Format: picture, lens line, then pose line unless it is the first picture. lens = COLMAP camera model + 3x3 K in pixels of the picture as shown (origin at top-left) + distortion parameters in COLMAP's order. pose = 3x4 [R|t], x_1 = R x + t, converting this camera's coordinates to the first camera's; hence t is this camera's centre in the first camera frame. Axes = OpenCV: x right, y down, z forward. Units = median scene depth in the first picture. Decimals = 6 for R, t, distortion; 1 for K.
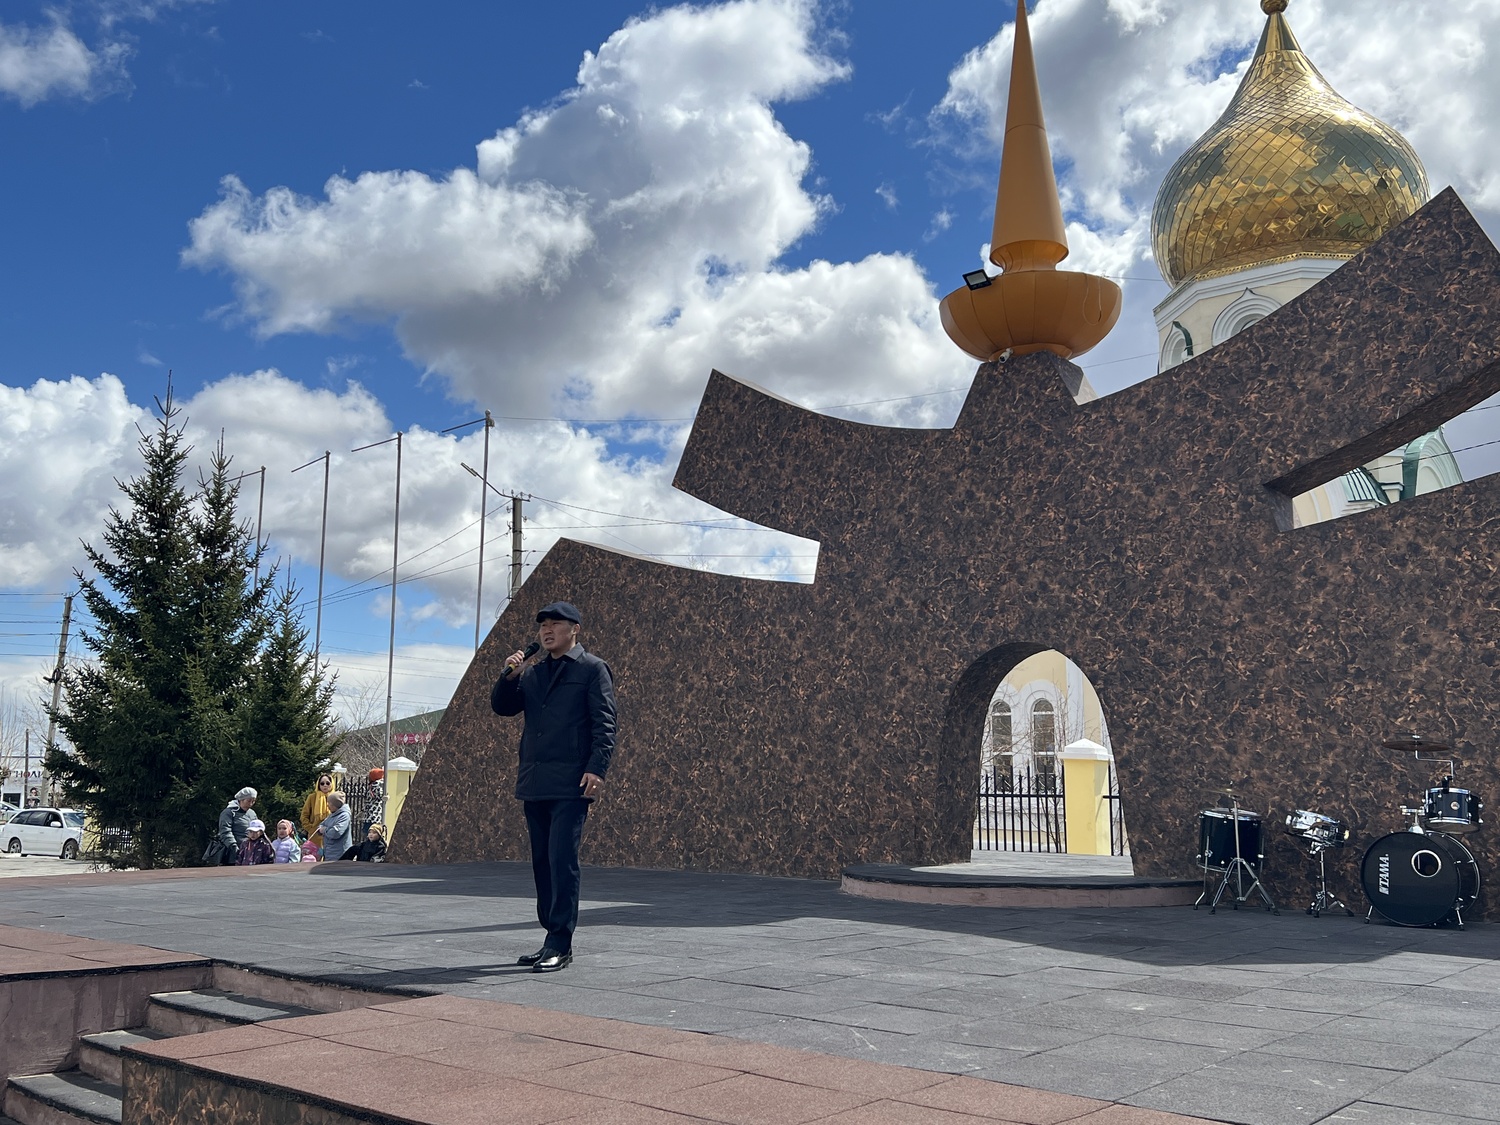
lens RADIAL K [[1424.4, 0, 738.9], [0, 1424.4, 562.1], [0, 0, 1]] dist [0.034880, 0.000000]
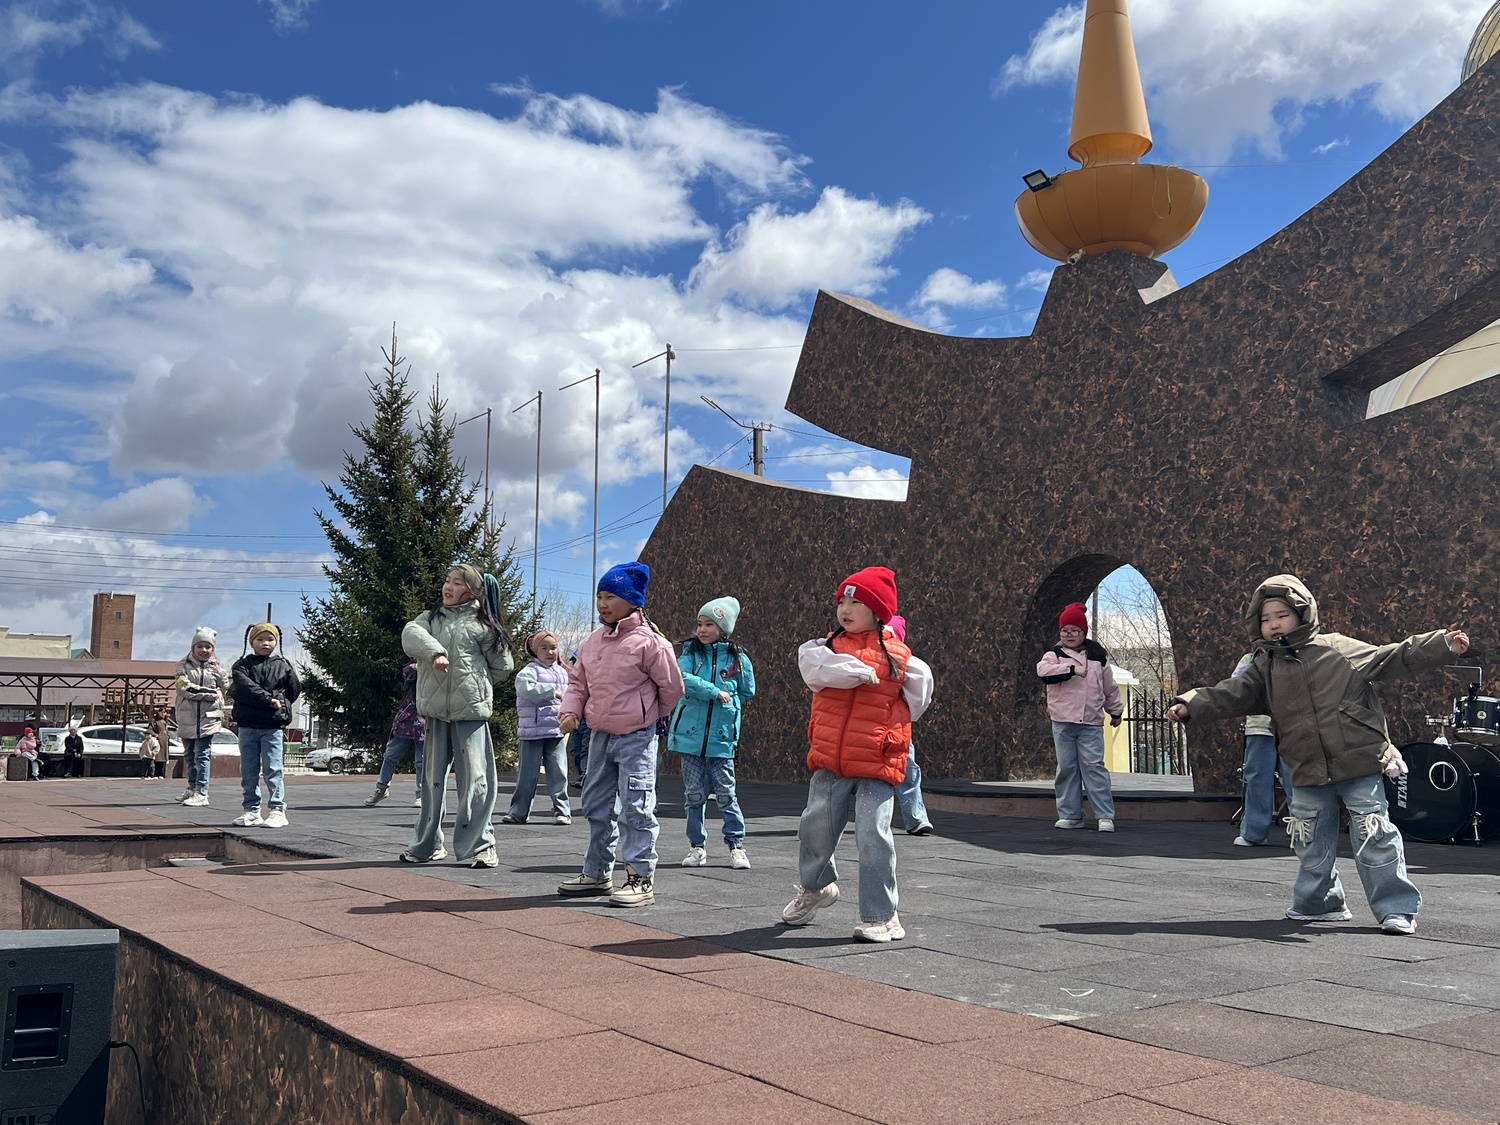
lens RADIAL K [[1469.7, 0, 707.0], [0, 1469.7, 548.0], [0, 0, 1]] dist [0.012657, 0.000000]
pose [[0.968750, -0.022424, -0.247024, 0.190456], [0.031748, 0.998923, 0.033827, 0.010076], [0.246000, -0.040613, 0.968419, -0.033234]]
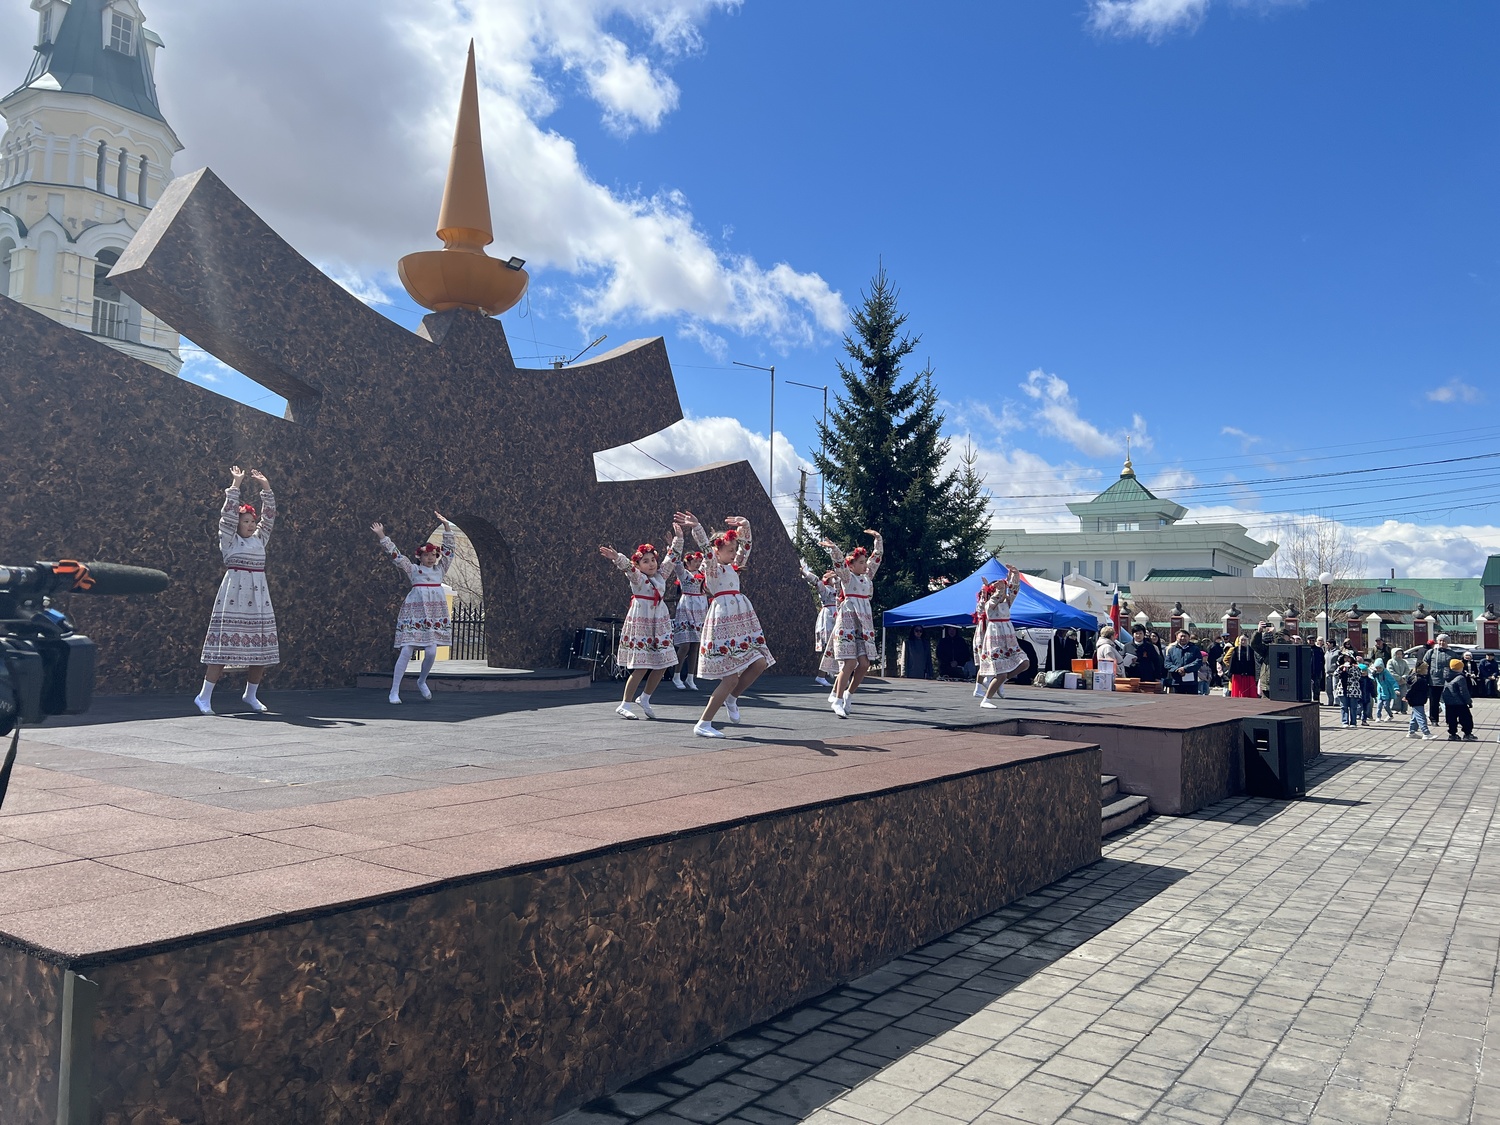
lens RADIAL K [[1124.8, 0, 793.5], [0, 1124.8, 559.6], [0, 0, 1]] dist [0.000078, -0.039200]
pose [[-0.133611, 0.054432, 0.989538, -0.961179], [-0.180435, 0.980466, -0.078296, 0.129498], [-0.974470, -0.189009, -0.121180, 0.808227]]
